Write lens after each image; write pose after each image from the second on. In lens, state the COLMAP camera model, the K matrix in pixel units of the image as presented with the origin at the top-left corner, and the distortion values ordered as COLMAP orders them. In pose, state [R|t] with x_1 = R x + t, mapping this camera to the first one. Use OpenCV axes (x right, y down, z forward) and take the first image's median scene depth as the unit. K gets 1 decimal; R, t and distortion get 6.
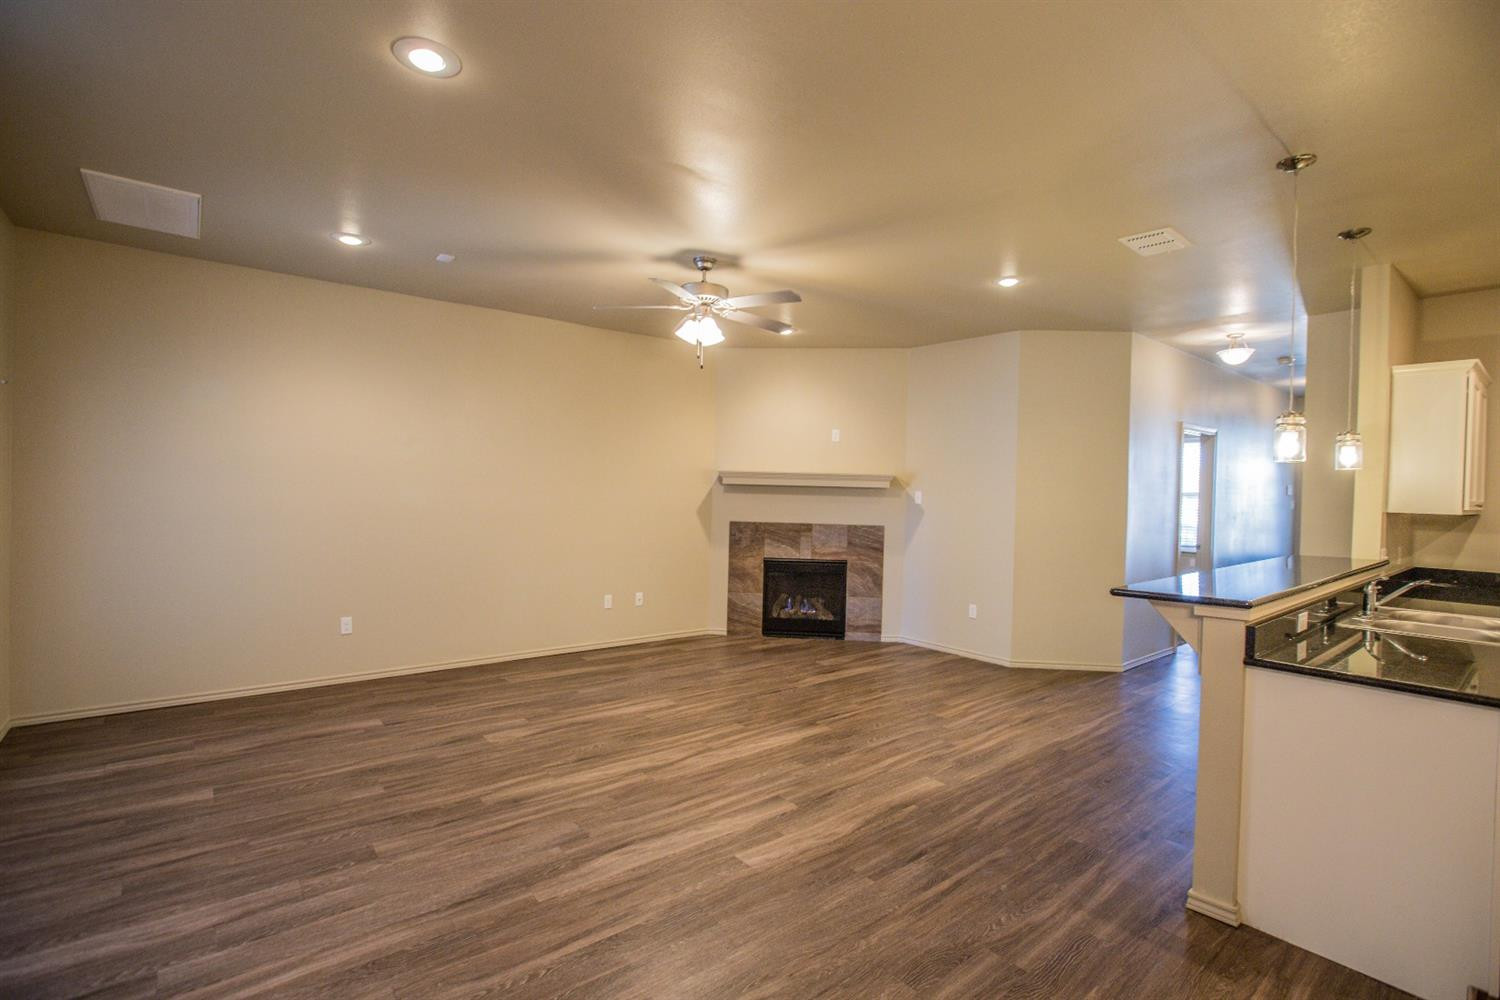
lens RADIAL K [[703.7, 0, 751.9], [0, 703.7, 494.2], [0, 0, 1]] dist [-0.041006, 0.009440]
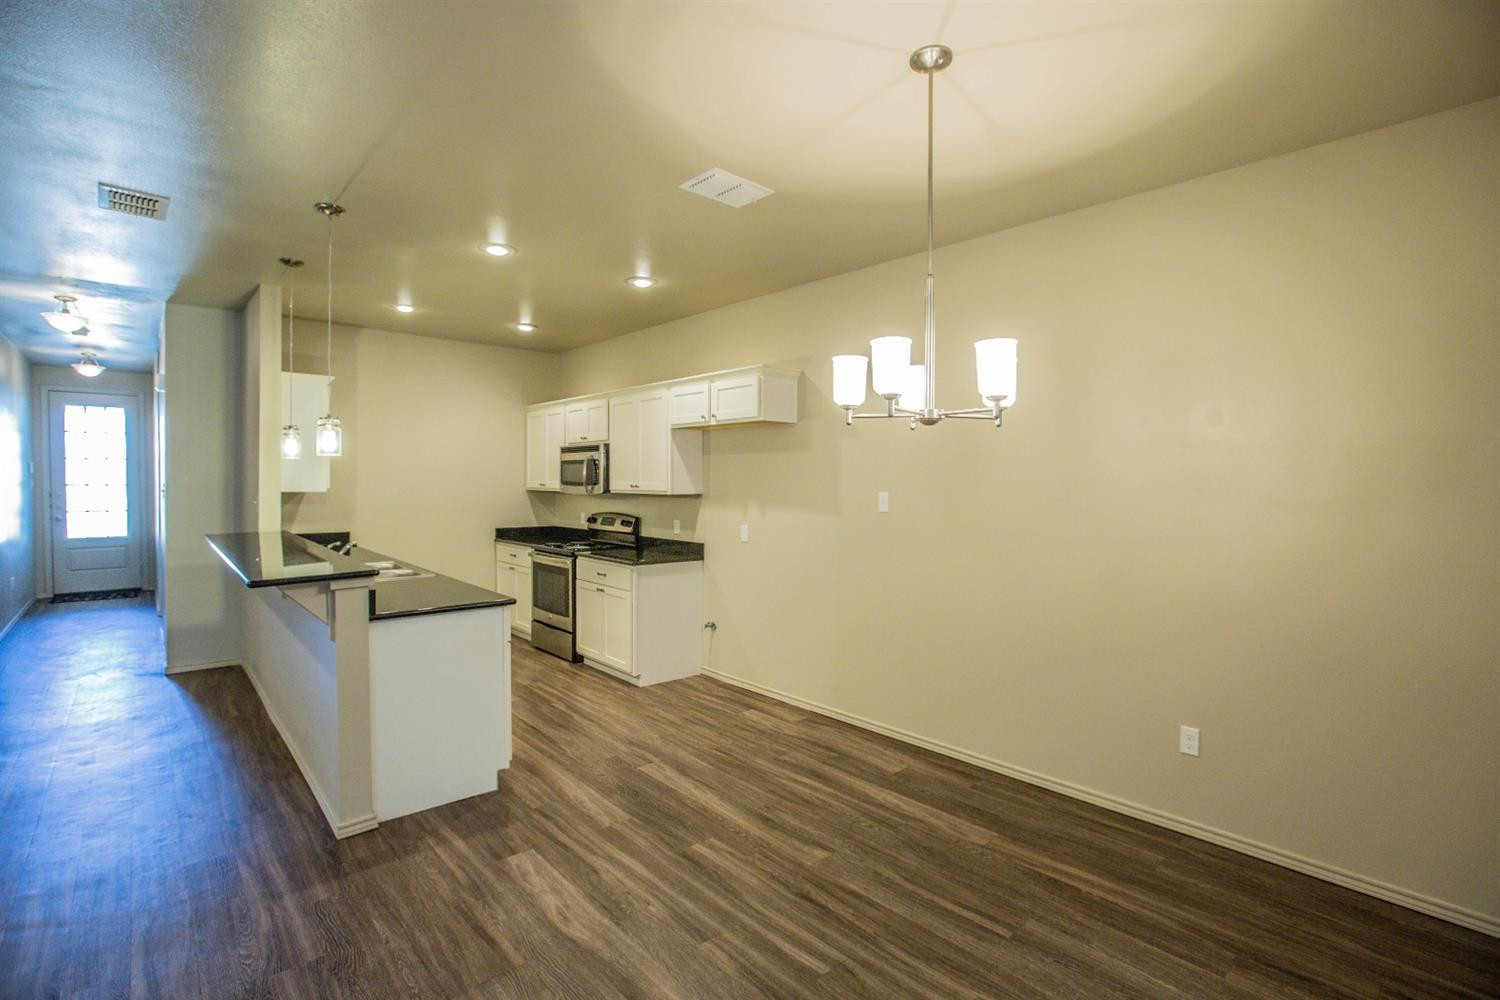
lens RADIAL K [[703.7, 0, 744.1], [0, 703.7, 491.0], [0, 0, 1]] dist [-0.041006, 0.009440]
pose [[-0.042851, -0.036454, 0.998416, -0.276503], [-0.002941, 0.999334, 0.036362, -0.018126], [-0.999077, -0.001379, -0.042930, 0.183201]]
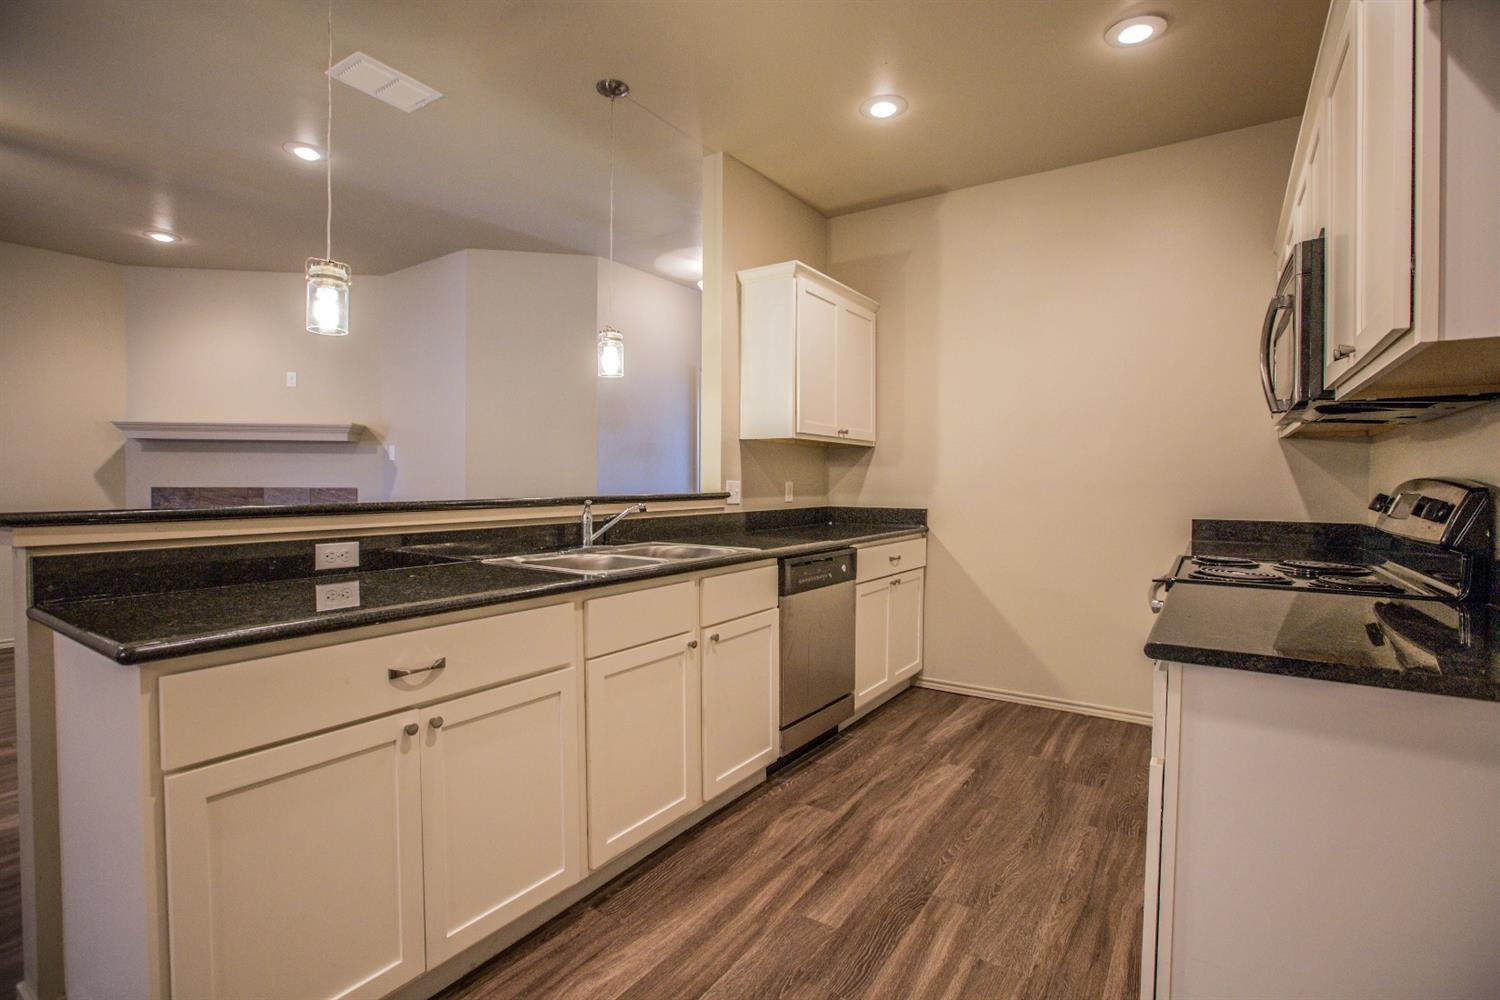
lens RADIAL K [[703.7, 0, 756.1], [0, 703.7, 498.8], [0, 0, 1]] dist [-0.041006, 0.009440]
pose [[0.957680, -0.024202, 0.286816, 0.571222], [0.018603, 0.999580, 0.022229, 0.068137], [-0.287233, -0.015953, 0.957728, 0.108355]]
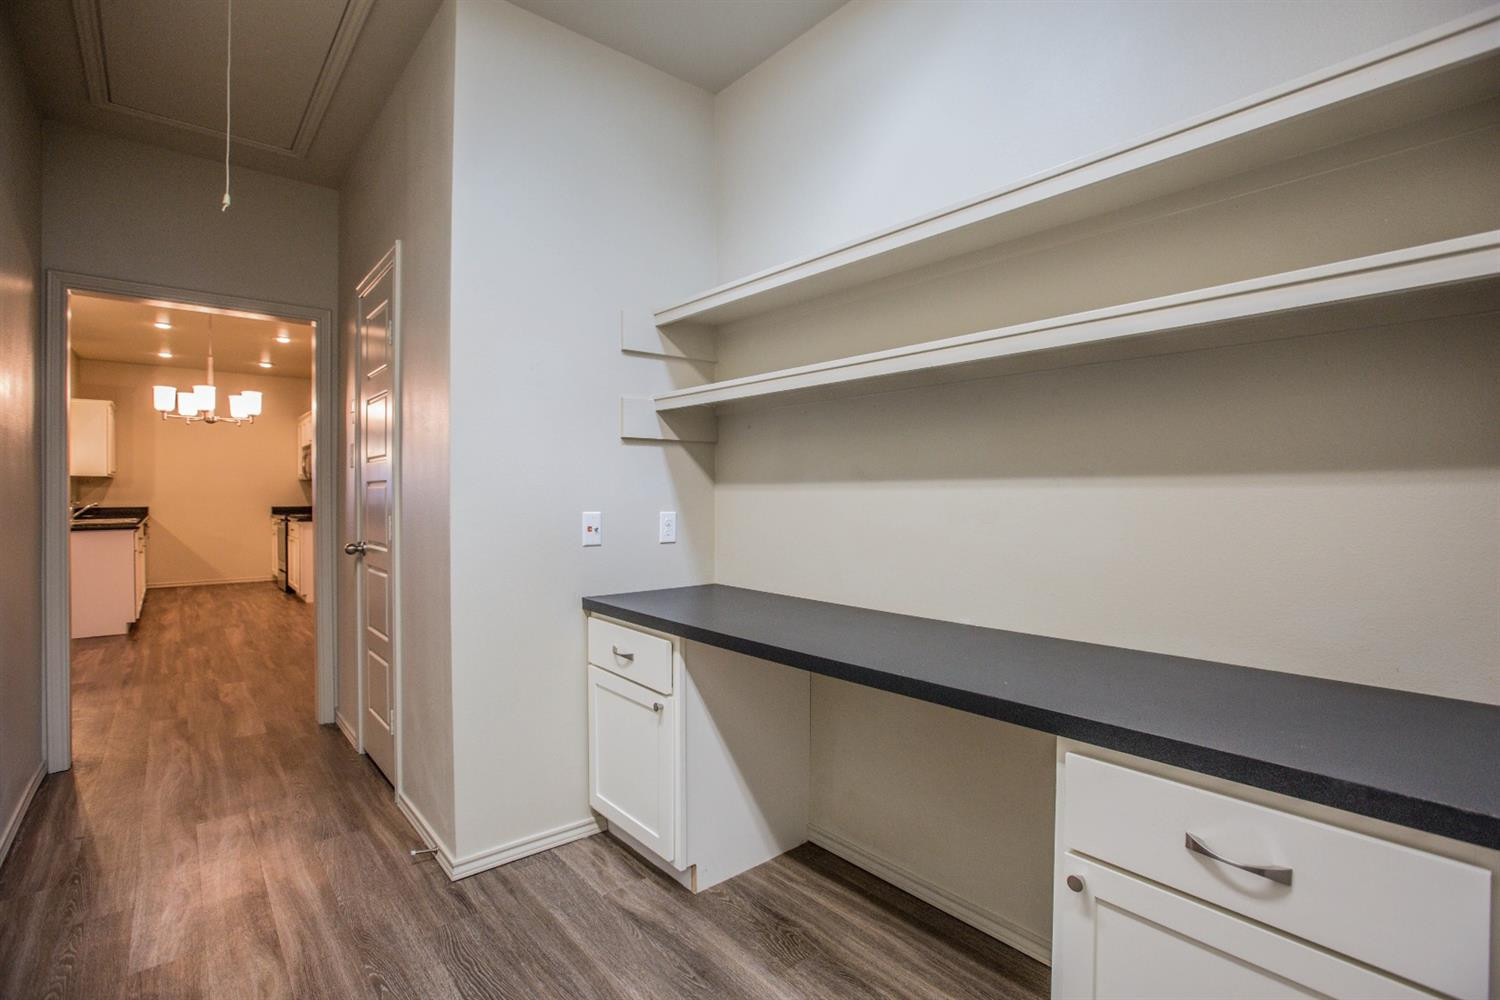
lens RADIAL K [[703.7, 0, 760.7], [0, 703.7, 502.7], [0, 0, 1]] dist [-0.041006, 0.009440]
pose [[-0.018732, -0.028166, 0.999428, -0.824100], [0.007701, 0.999569, 0.028315, 0.053184], [-0.999795, 0.008227, -0.018507, -0.731449]]
